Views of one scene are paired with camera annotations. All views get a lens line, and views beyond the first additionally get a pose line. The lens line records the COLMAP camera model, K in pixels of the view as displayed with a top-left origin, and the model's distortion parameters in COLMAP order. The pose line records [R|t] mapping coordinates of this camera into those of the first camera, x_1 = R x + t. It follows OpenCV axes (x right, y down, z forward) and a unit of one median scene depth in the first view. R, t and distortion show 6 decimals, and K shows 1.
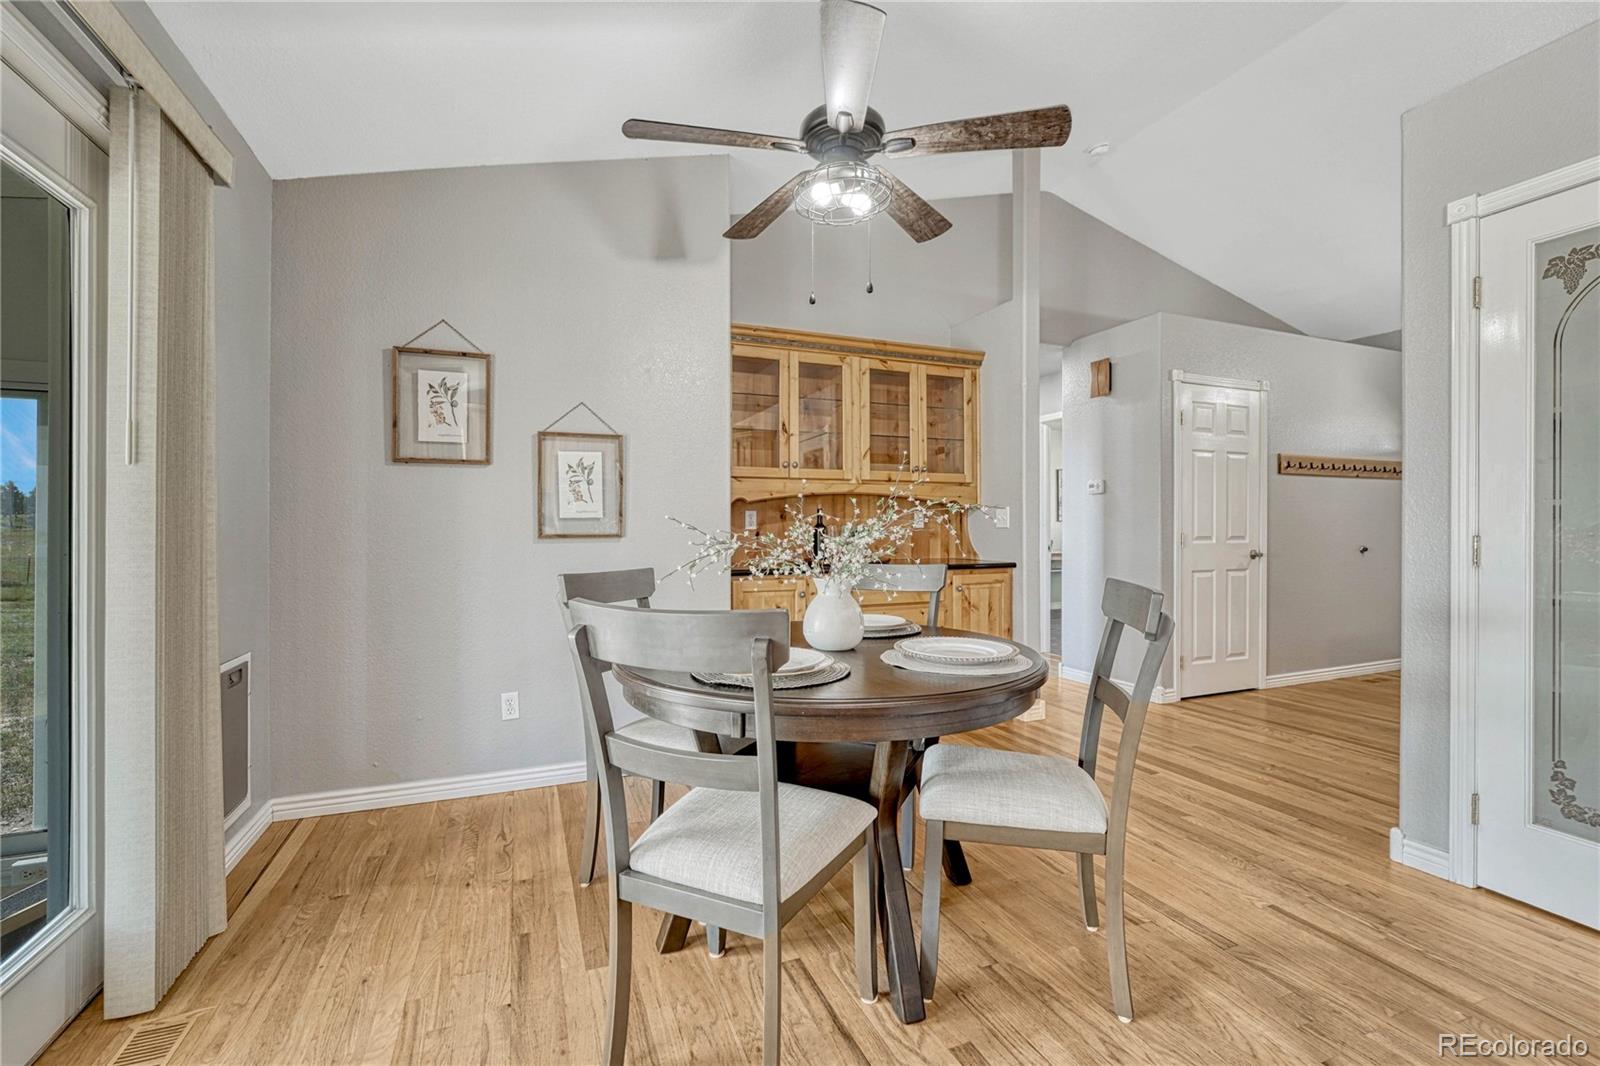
lens RADIAL K [[672.6, 0, 798.5], [0, 672.6, 528.4], [0, 0, 1]] dist [-0.006691, 0.000113]
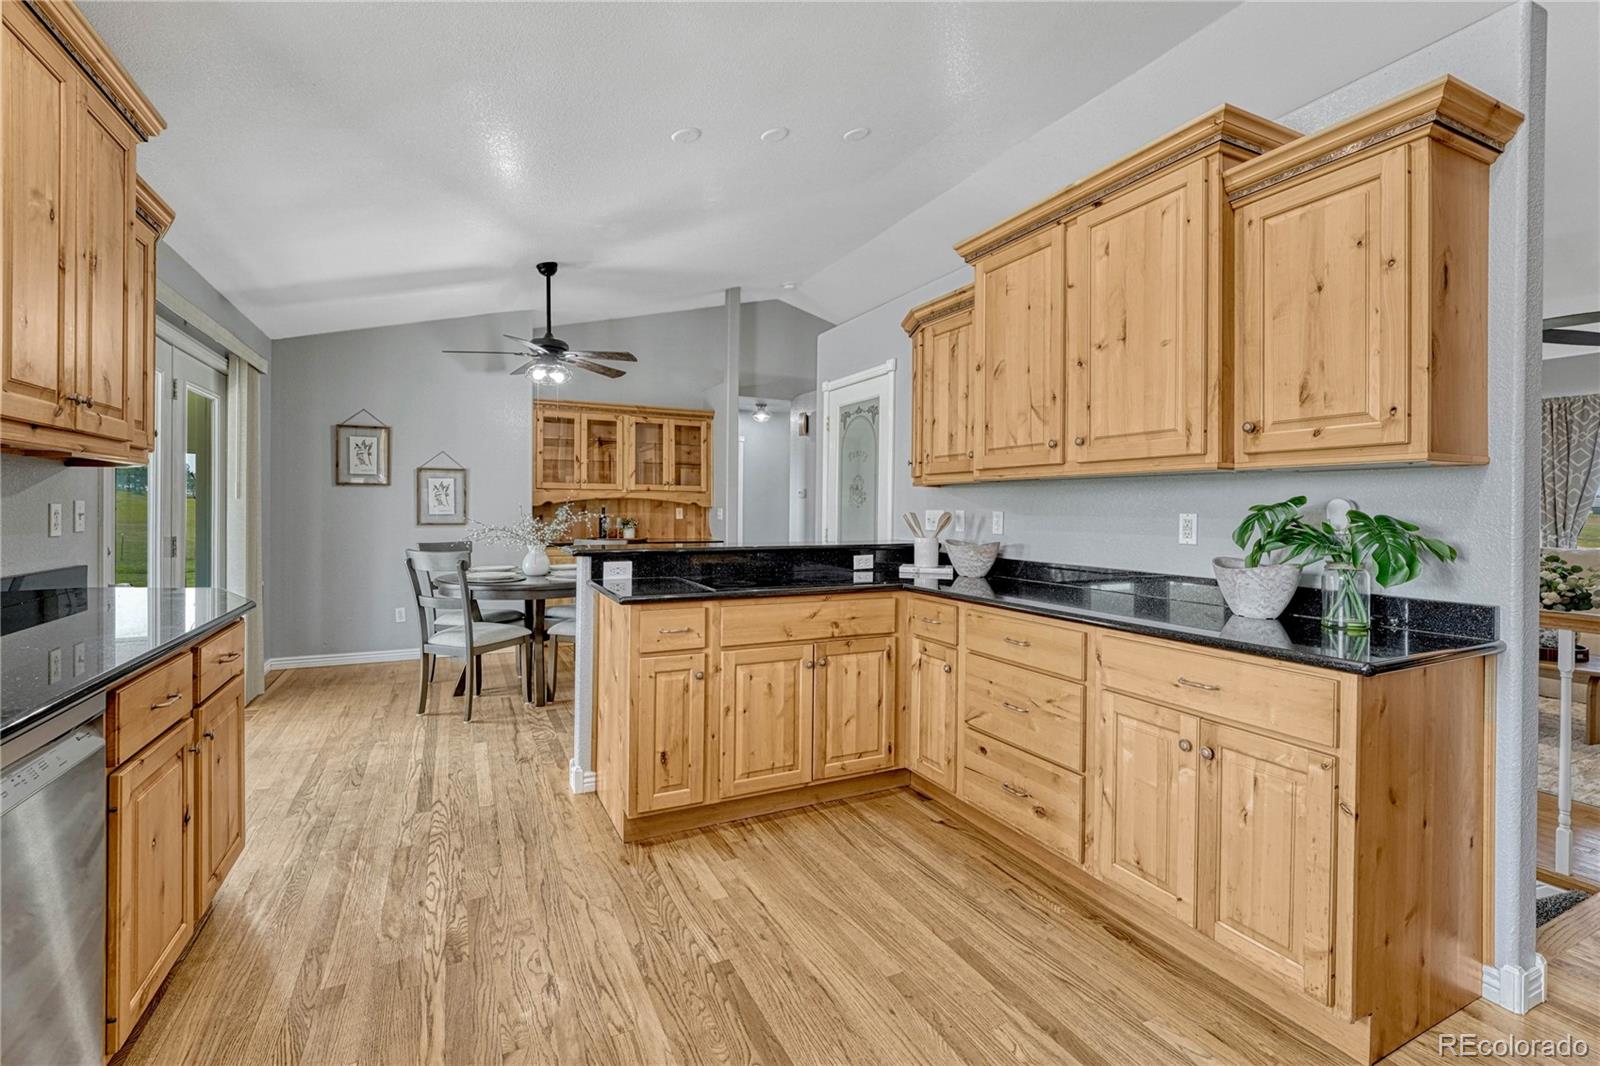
lens RADIAL K [[672.6, 0, 789.4], [0, 672.6, 515.9], [0, 0, 1]] dist [-0.006691, 0.000113]
pose [[0.997672, 0.006197, 0.067913, 0.413544], [-0.006622, 0.999960, 0.006024, -0.023633], [-0.067873, -0.006460, 0.997673, -0.741278]]
